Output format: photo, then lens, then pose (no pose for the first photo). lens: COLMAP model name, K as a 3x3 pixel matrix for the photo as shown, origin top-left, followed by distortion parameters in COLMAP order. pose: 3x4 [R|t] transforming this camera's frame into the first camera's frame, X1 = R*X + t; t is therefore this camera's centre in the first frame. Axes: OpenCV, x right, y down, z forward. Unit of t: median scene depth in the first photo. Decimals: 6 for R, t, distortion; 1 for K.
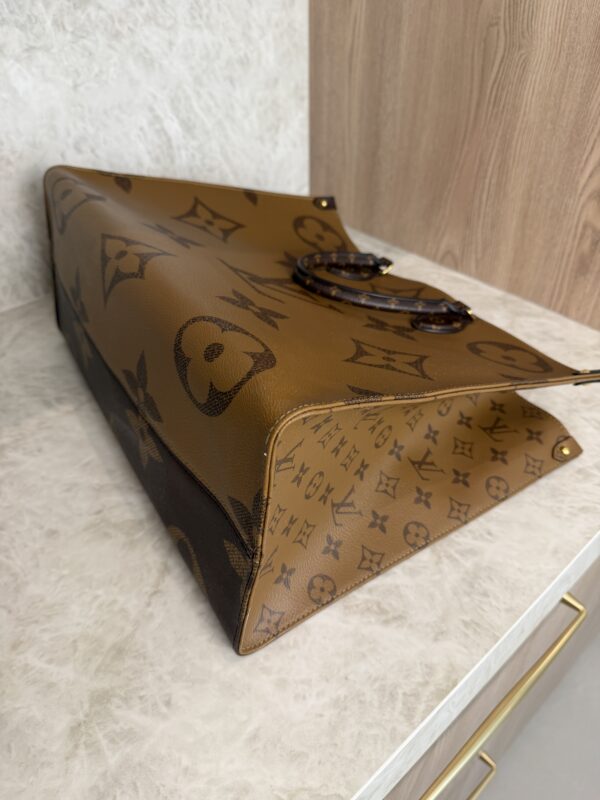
lens RADIAL K [[584.1, 0, 307.1], [0, 584.1, 390.3], [0, 0, 1]] dist [-0.034741, 0.007291]
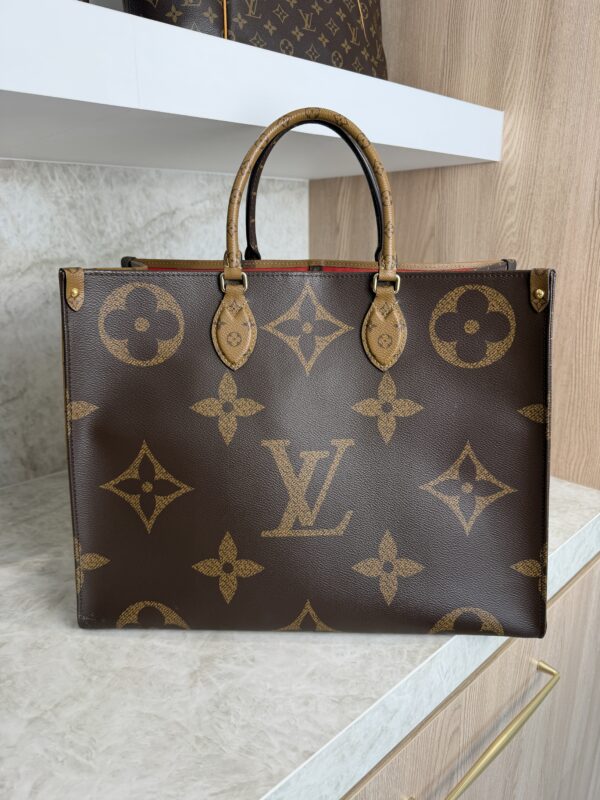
lens RADIAL K [[569.9, 0, 306.0], [0, 569.9, 400.4], [0, 0, 1]] dist [-0.001200, -0.022463]
pose [[0.999219, -0.012177, 0.037604, -0.124017], [0.025168, 0.929590, -0.367736, 0.382970], [-0.030479, 0.368395, 0.929170, -0.525060]]
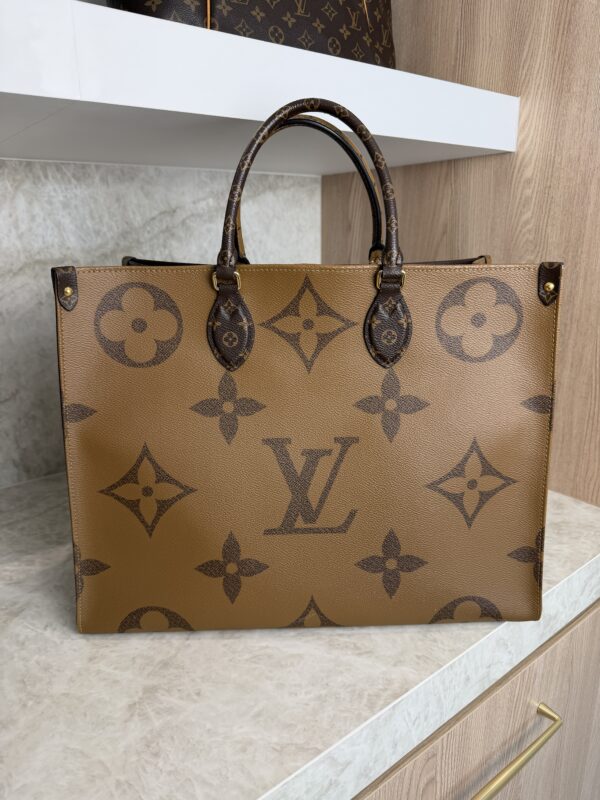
lens RADIAL K [[570.1, 0, 303.1], [0, 570.1, 398.1], [0, 0, 1]] dist [-0.010251, -0.007590]
pose [[0.998645, 0.007247, -0.051525, 0.064102], [-0.025695, 0.929772, -0.367238, 0.310563], [0.045245, 0.368064, 0.928699, -0.435296]]
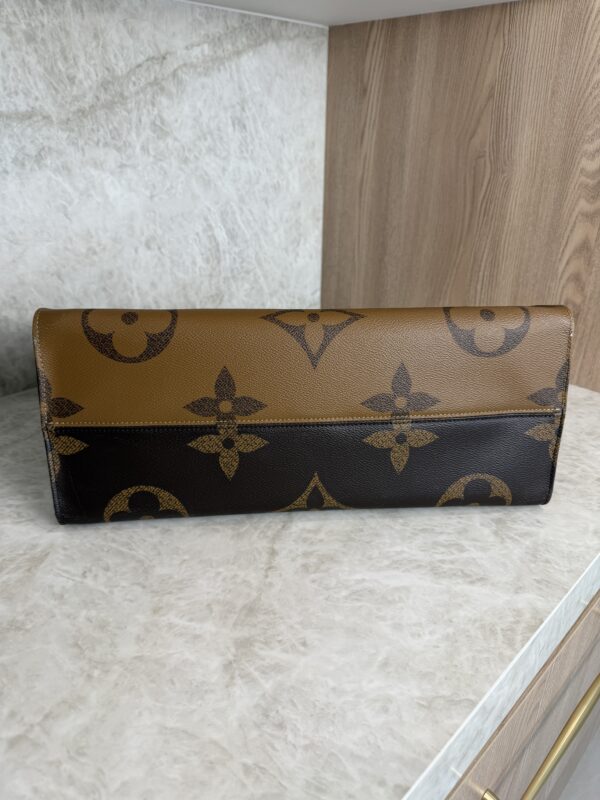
lens RADIAL K [[574.0, 0, 301.2], [0, 574.0, 397.1], [0, 0, 1]] dist [-0.023220, 0.004762]
pose [[0.997769, -0.011153, 0.065827, -0.261516], [0.025461, 0.975004, -0.220724, 0.260090], [-0.061720, 0.221908, 0.973112, -0.176821]]
